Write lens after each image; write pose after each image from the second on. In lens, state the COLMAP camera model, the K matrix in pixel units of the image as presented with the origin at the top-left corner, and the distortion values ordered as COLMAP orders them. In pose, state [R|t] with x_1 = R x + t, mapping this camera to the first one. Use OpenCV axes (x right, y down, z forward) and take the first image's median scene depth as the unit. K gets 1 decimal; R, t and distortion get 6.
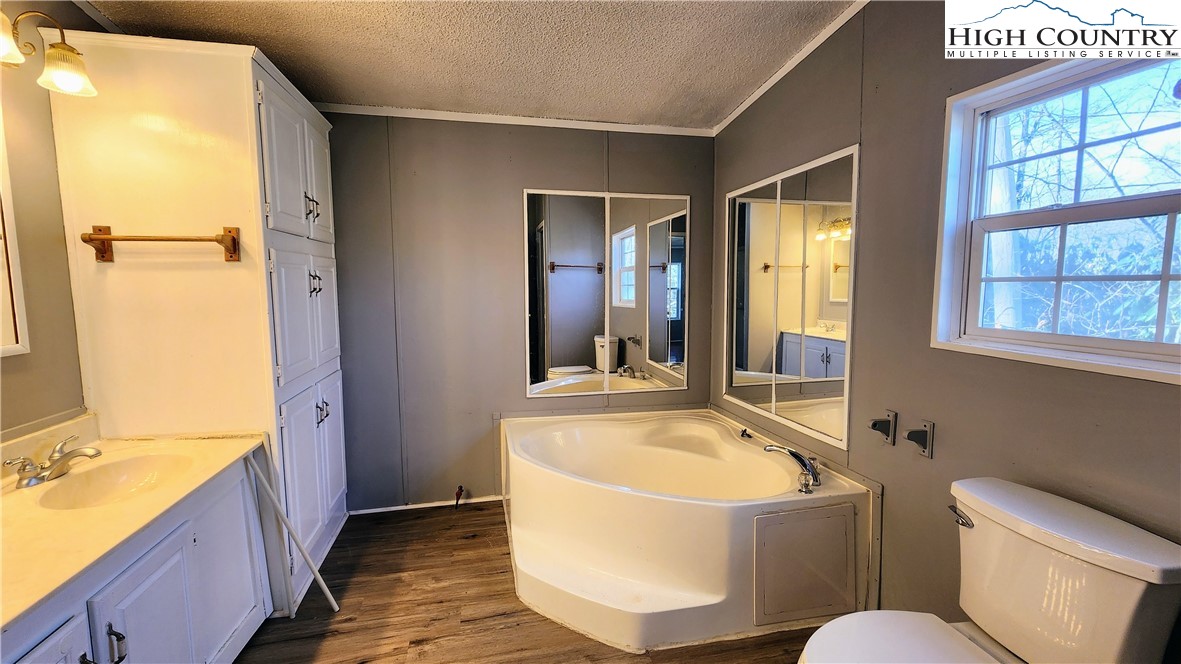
lens RADIAL K [[484.3, 0, 587.3], [0, 484.3, 329.9], [0, 0, 1]] dist [0.000773, 0.000036]
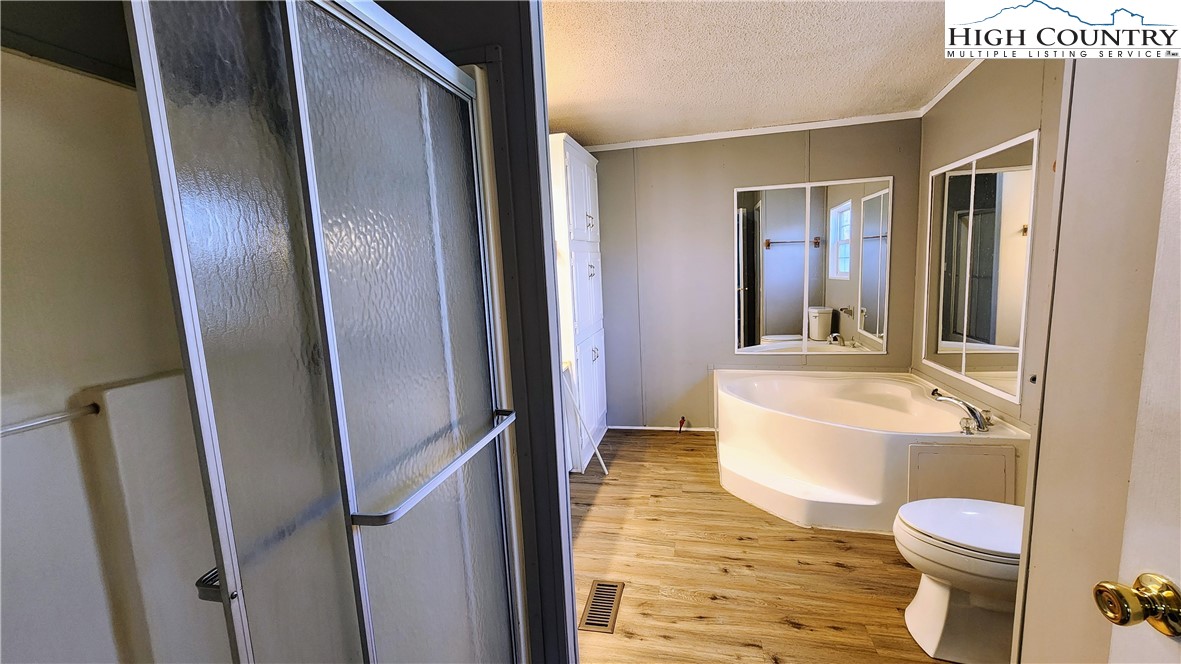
lens RADIAL K [[484.3, 0, 587.3], [0, 484.3, 329.9], [0, 0, 1]] dist [0.000773, 0.000036]
pose [[0.898059, 0.021245, -0.439362, 0.090573], [0.002578, 0.998562, 0.053554, 0.008609], [0.439868, -0.049227, 0.896712, -0.330928]]
